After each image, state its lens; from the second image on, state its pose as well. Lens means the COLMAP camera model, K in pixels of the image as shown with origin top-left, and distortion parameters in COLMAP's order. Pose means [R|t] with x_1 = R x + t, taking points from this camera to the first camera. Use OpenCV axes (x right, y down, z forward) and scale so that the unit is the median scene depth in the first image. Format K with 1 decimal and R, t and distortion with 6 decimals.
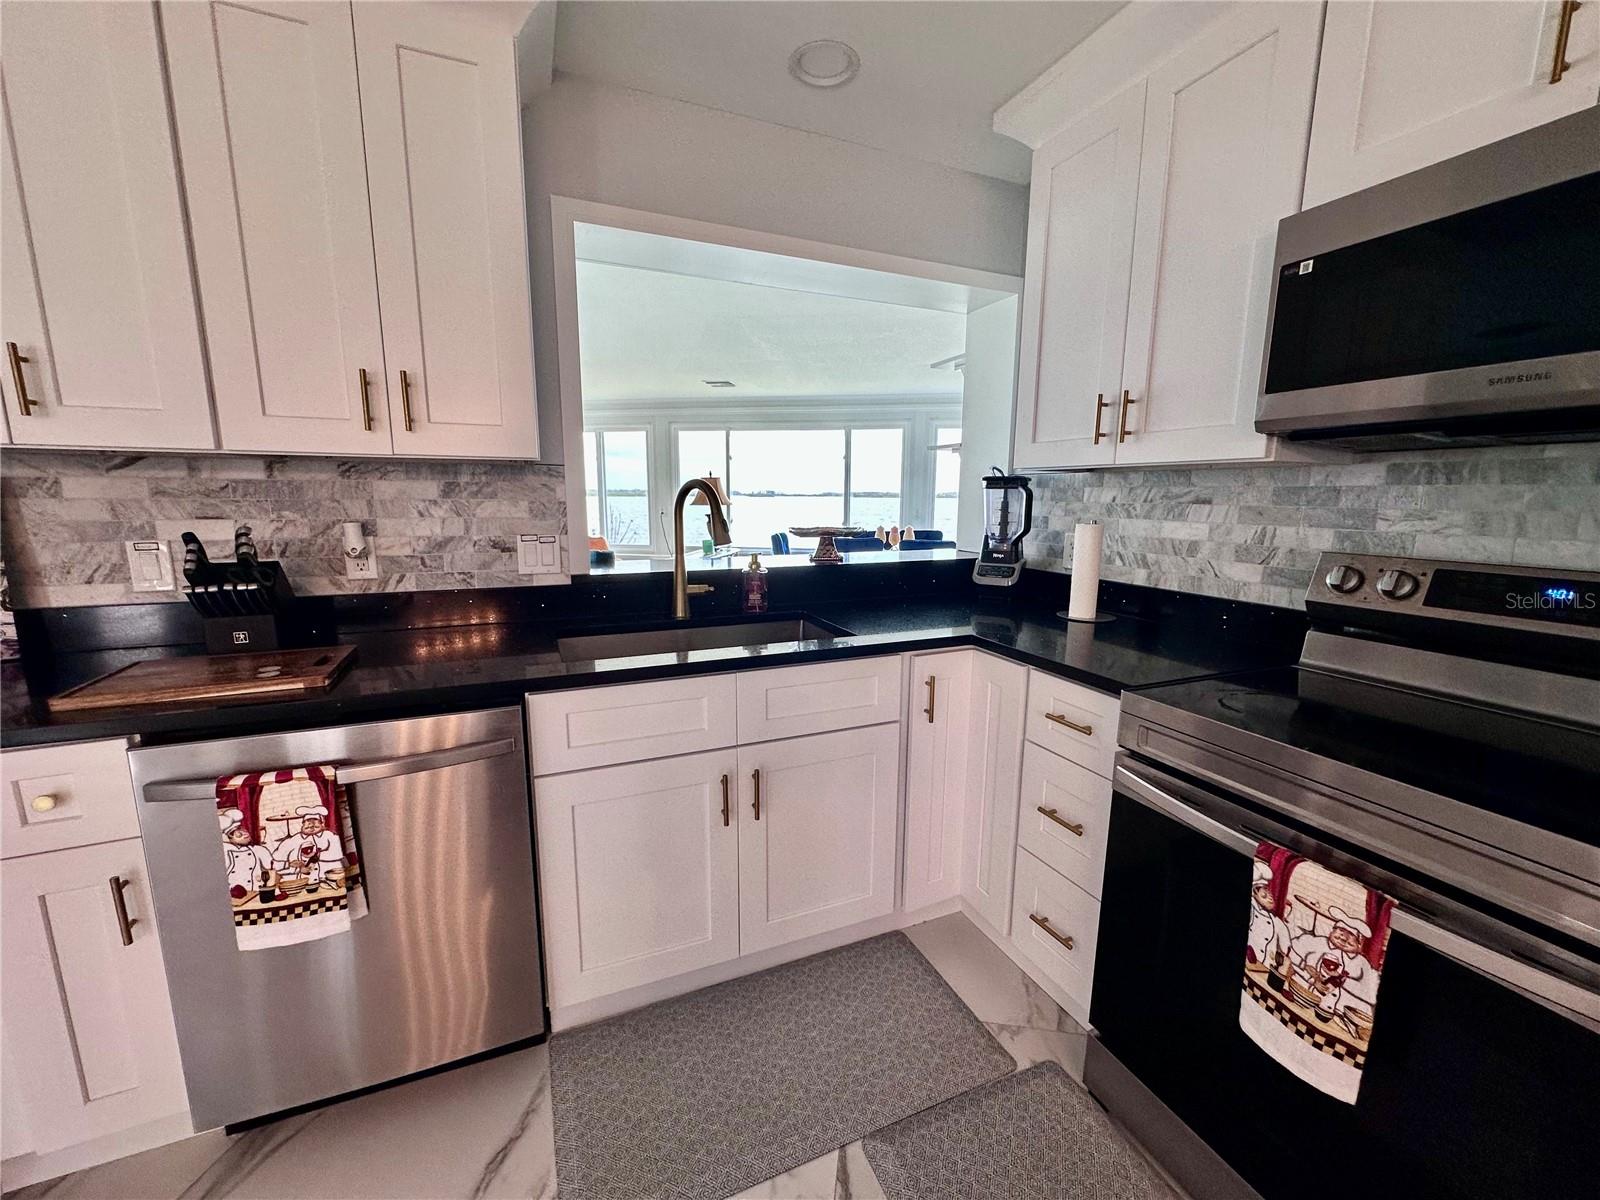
lens RADIAL K [[638.7, 0, 799.4], [0, 638.7, 602.8], [0, 0, 1]] dist [-0.003379, 0.001084]
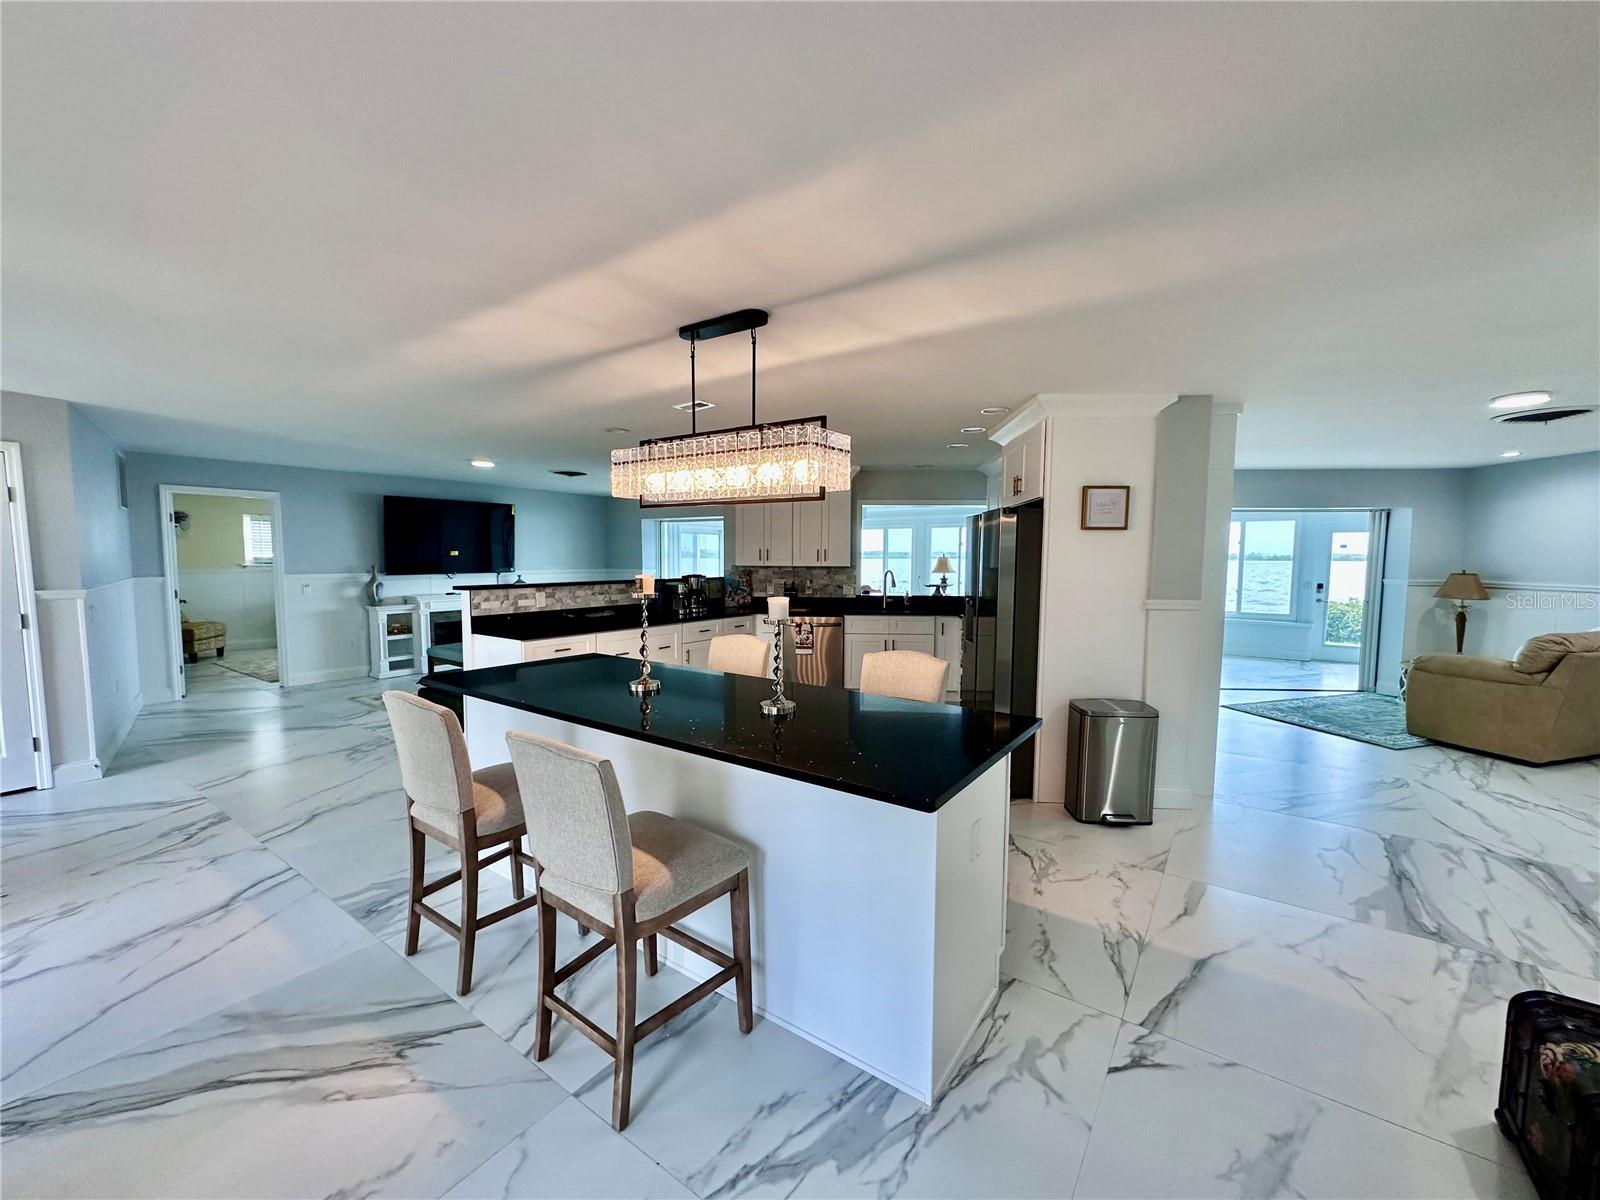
lens RADIAL K [[639.3, 0, 805.3], [0, 639.3, 602.6], [0, 0, 1]] dist [-0.000256, 0.000860]
pose [[0.897282, 0.031136, -0.440359, 1.279400], [-0.073118, 0.994214, -0.078689, 0.397052], [0.435361, 0.102804, 0.894367, -3.087710]]
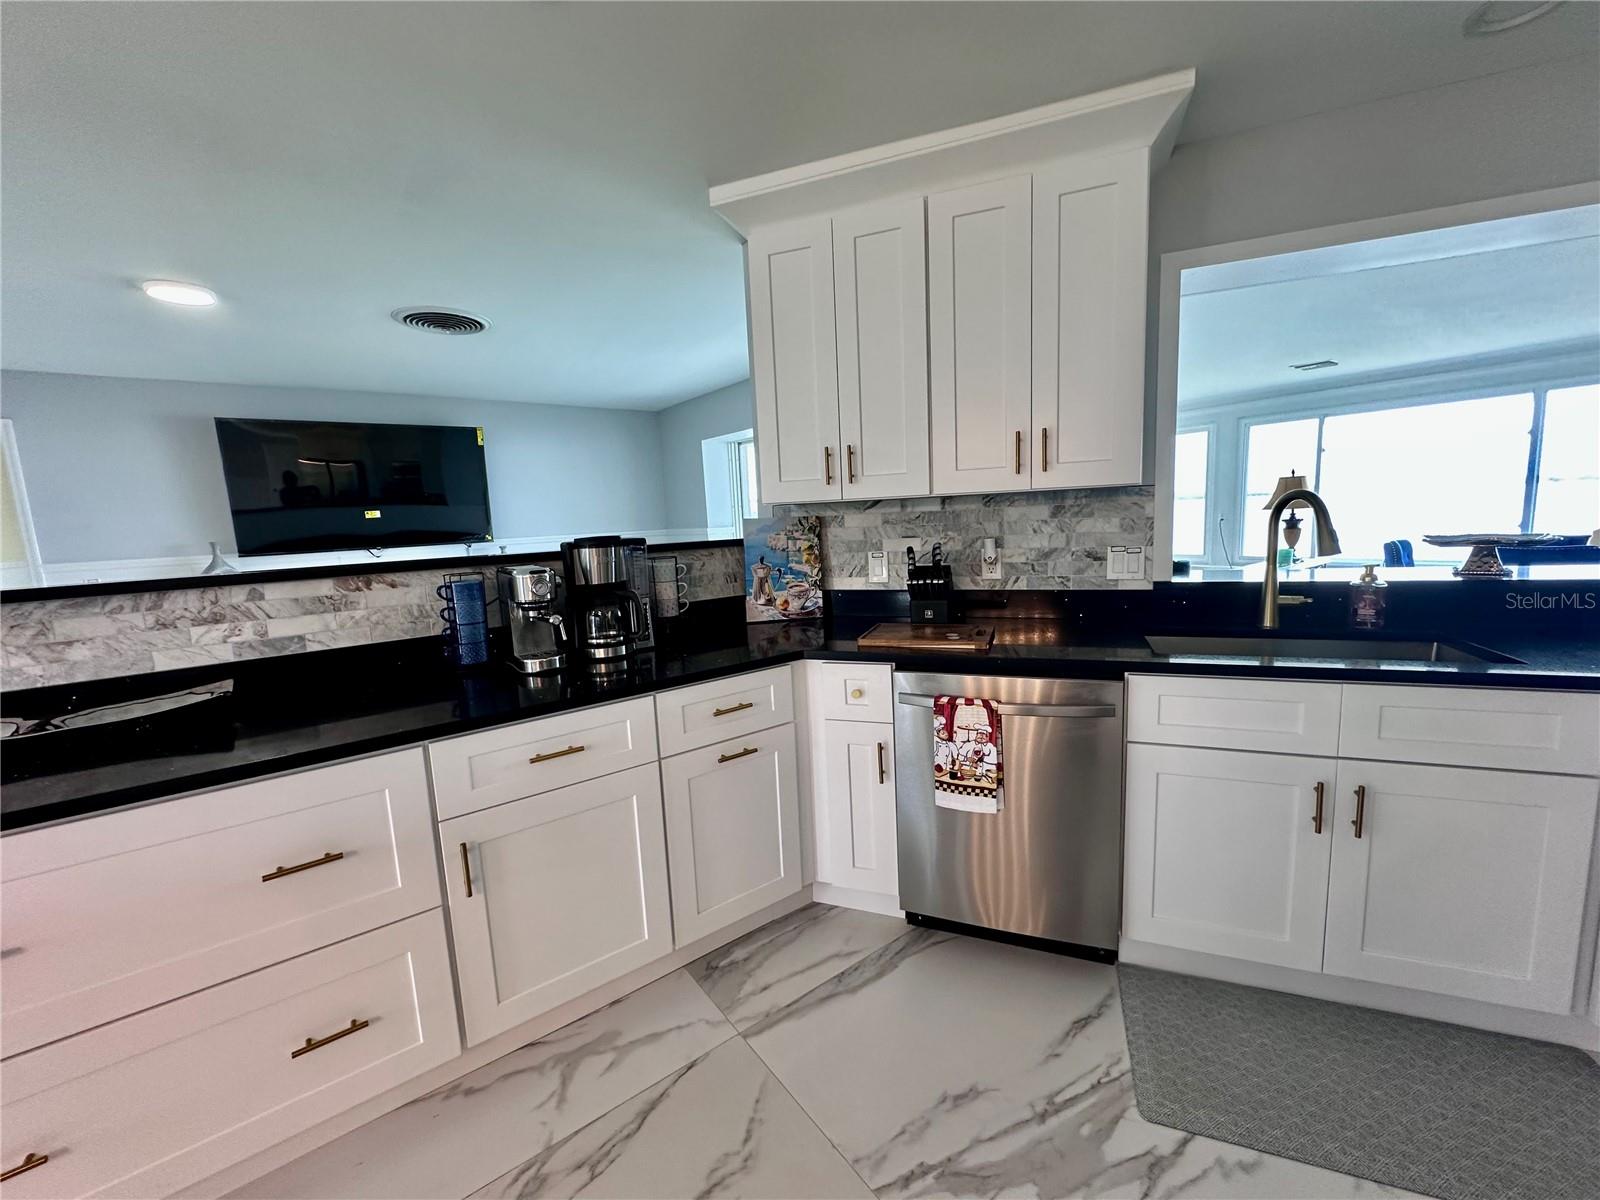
lens RADIAL K [[638.7, 0, 799.4], [0, 638.7, 602.8], [0, 0, 1]] dist [-0.003379, 0.001084]
pose [[0.713292, 0.056173, -0.698613, -0.015720], [-0.065609, 0.997758, 0.013239, 0.025731], [0.697790, 0.036392, 0.715378, -0.312569]]
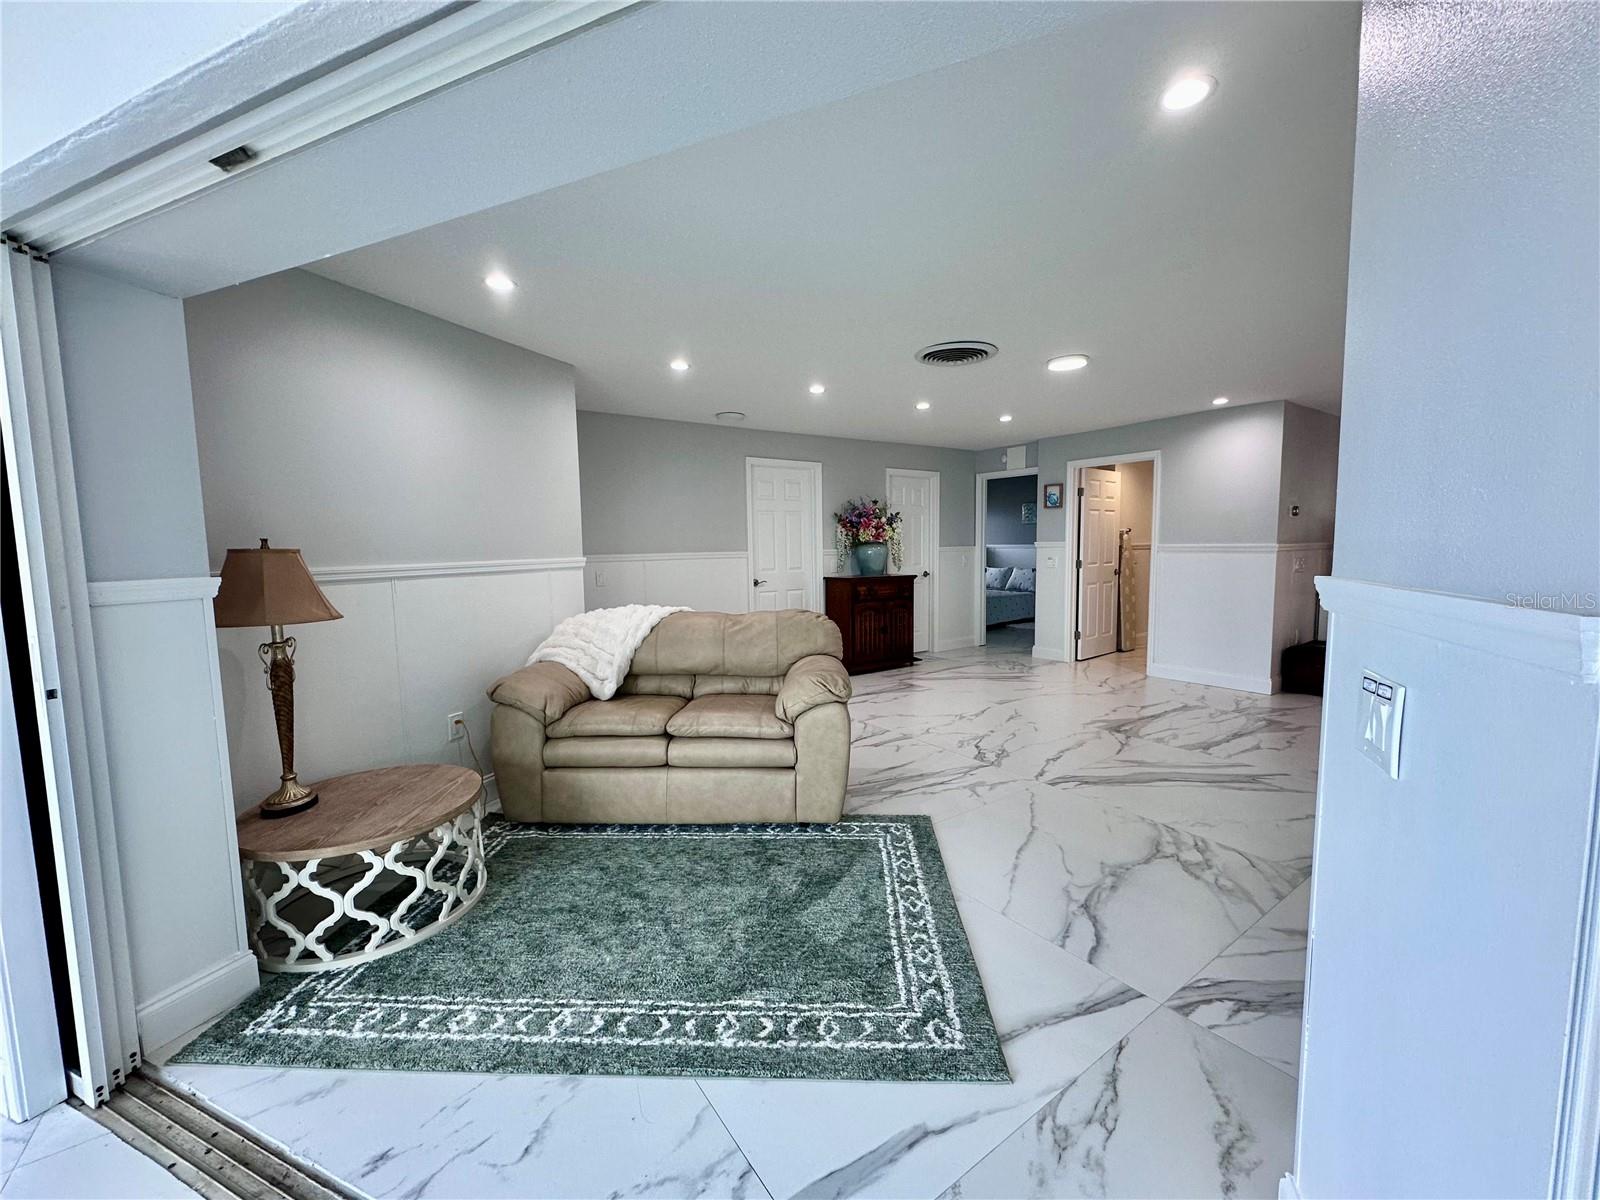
lens RADIAL K [[638.7, 0, 799.4], [0, 638.7, 602.8], [0, 0, 1]] dist [-0.003379, 0.001084]
pose [[-0.691949, -0.064110, 0.719095, 1.439907], [0.130726, 0.968458, 0.212133, -0.483211], [-0.710013, 0.240789, -0.661742, 2.741747]]
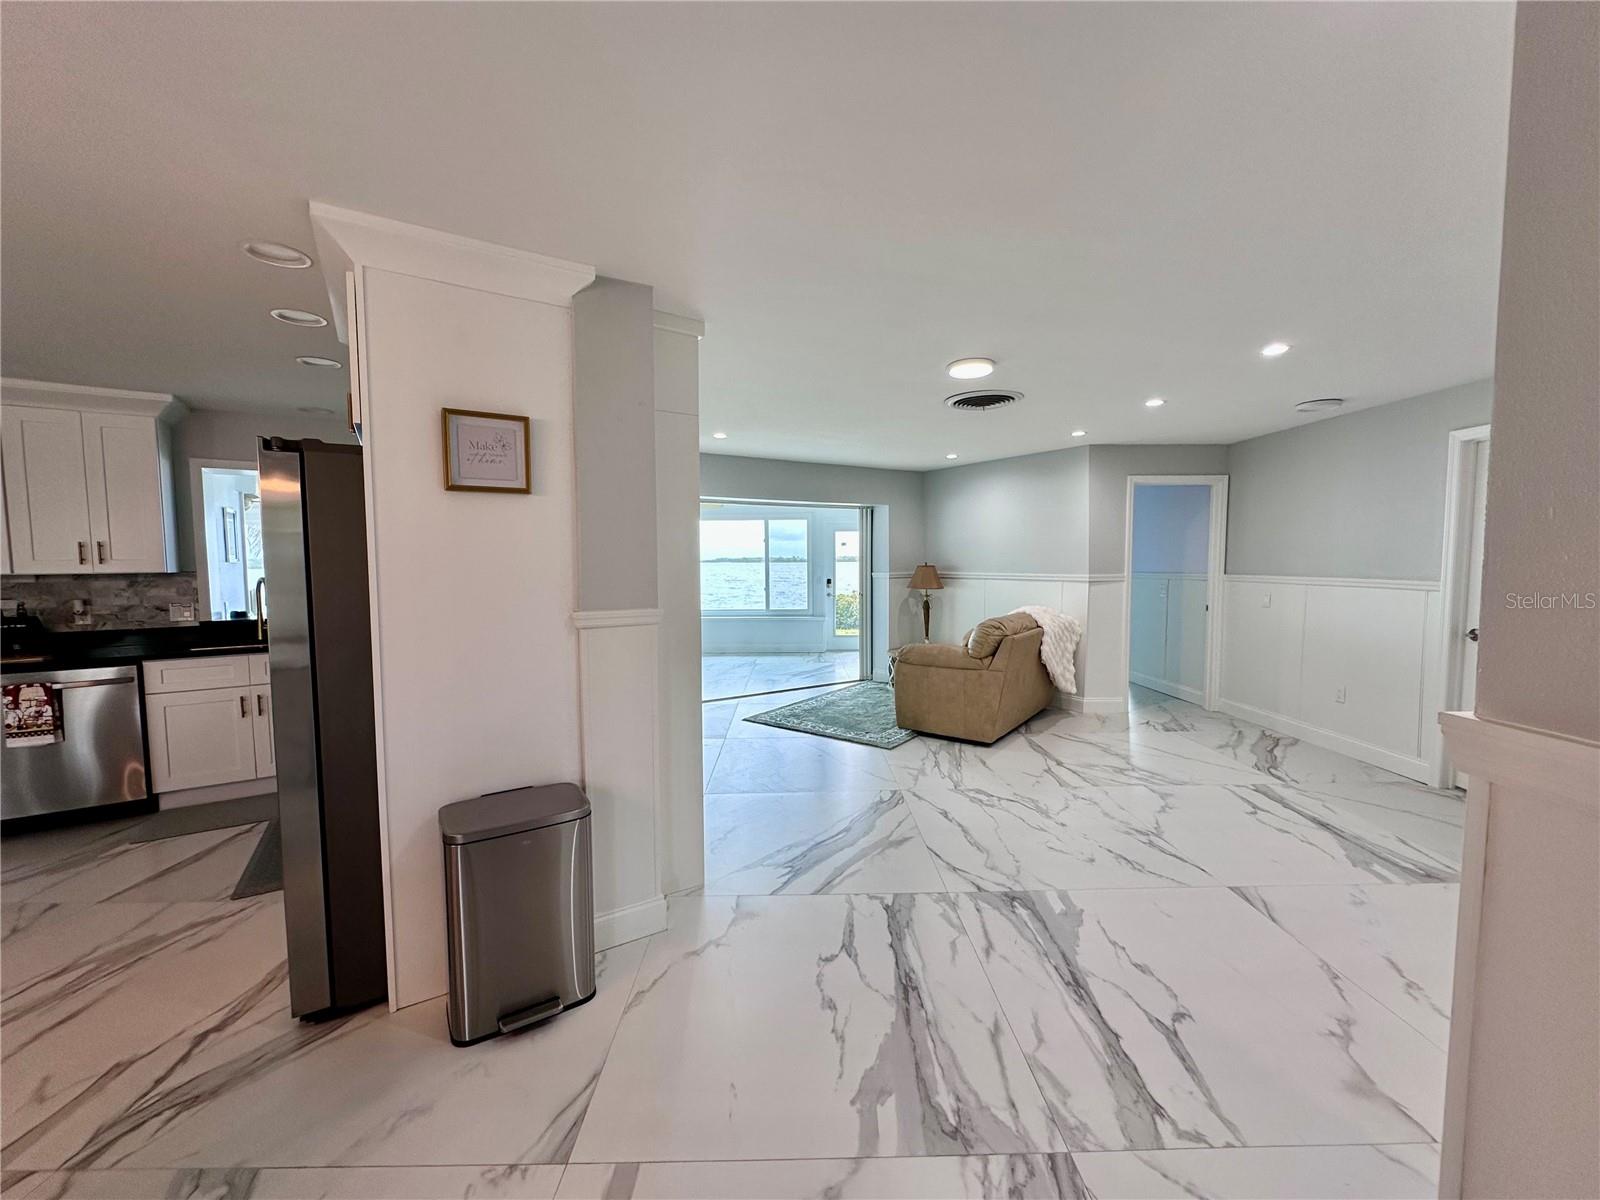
lens RADIAL K [[638.7, 0, 799.4], [0, 638.7, 602.8], [0, 0, 1]] dist [-0.003379, 0.001084]
pose [[0.986886, -0.025404, 0.159405, 1.656079], [0.041213, 0.994463, -0.096672, 0.236831], [-0.156066, 0.101973, 0.982469, -1.837535]]
